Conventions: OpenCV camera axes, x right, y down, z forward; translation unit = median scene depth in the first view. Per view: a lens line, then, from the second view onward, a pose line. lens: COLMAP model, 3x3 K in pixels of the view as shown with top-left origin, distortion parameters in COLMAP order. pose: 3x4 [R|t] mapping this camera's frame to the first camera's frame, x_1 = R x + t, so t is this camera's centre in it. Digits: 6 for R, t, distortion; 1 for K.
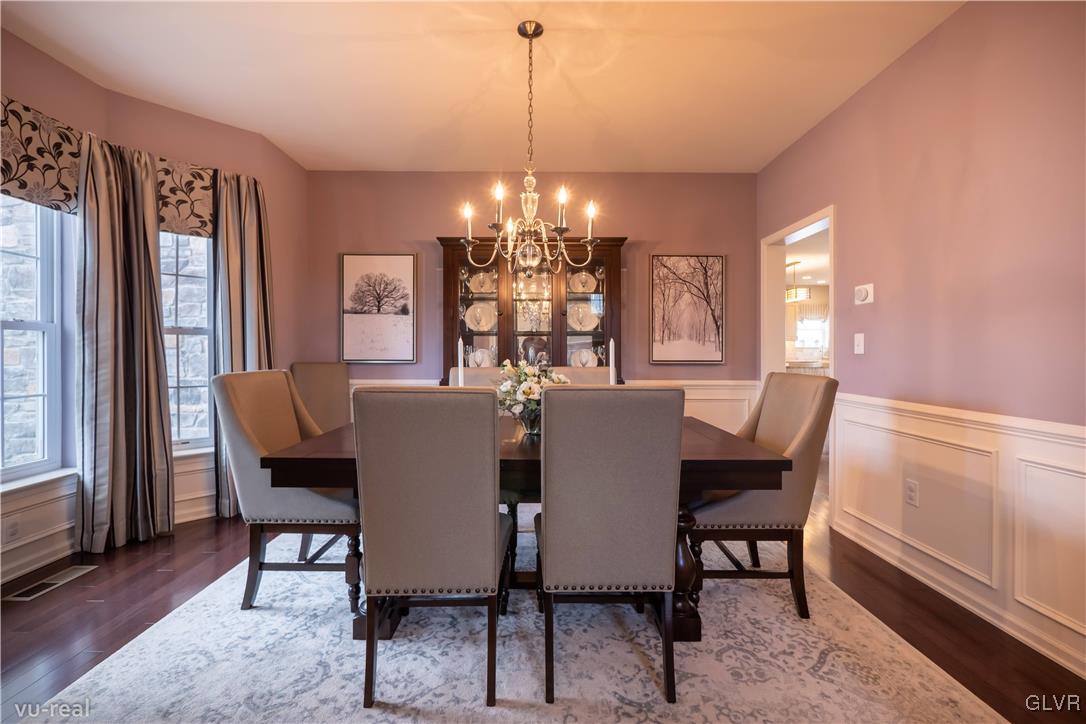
lens RADIAL K [[460.0, 0, 543.0], [0, 460.0, 353.2], [0, 0, 1]] dist [-0.001918, -0.000458]
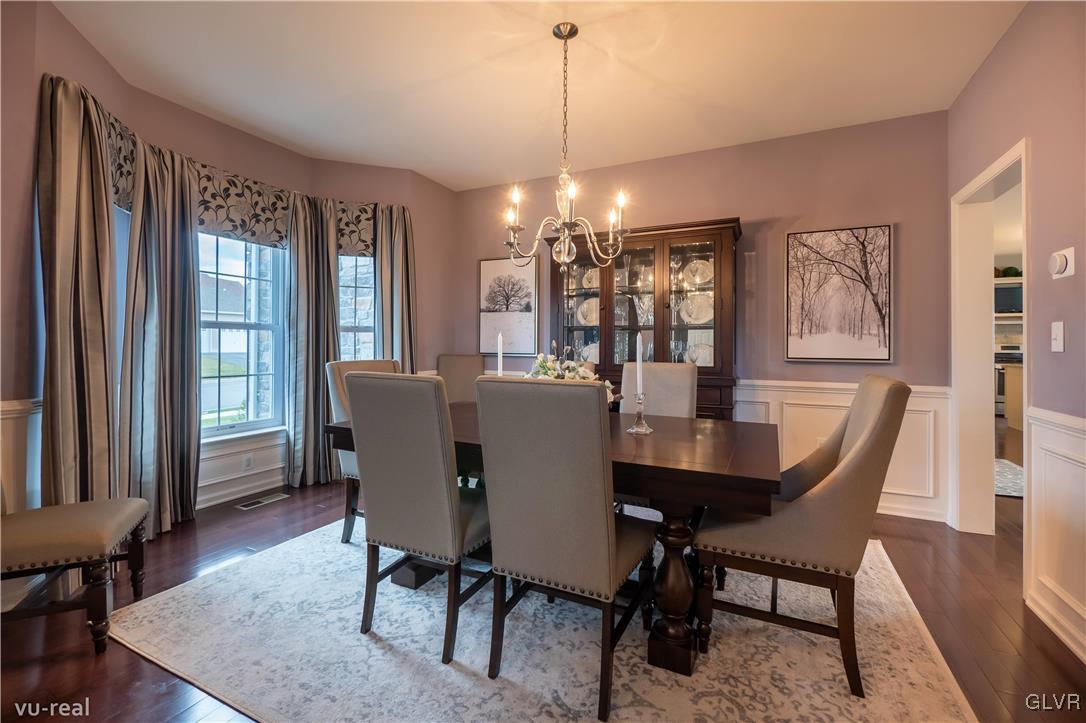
lens RADIAL K [[468.1, 0, 544.6], [0, 468.1, 342.9], [0, 0, 1]] dist [-0.001077, -0.000595]
pose [[0.893954, 0.001782, -0.448156, 0.357596], [-0.007294, 0.999917, -0.010574, 0.001259], [0.448100, 0.012721, 0.893893, 0.050581]]
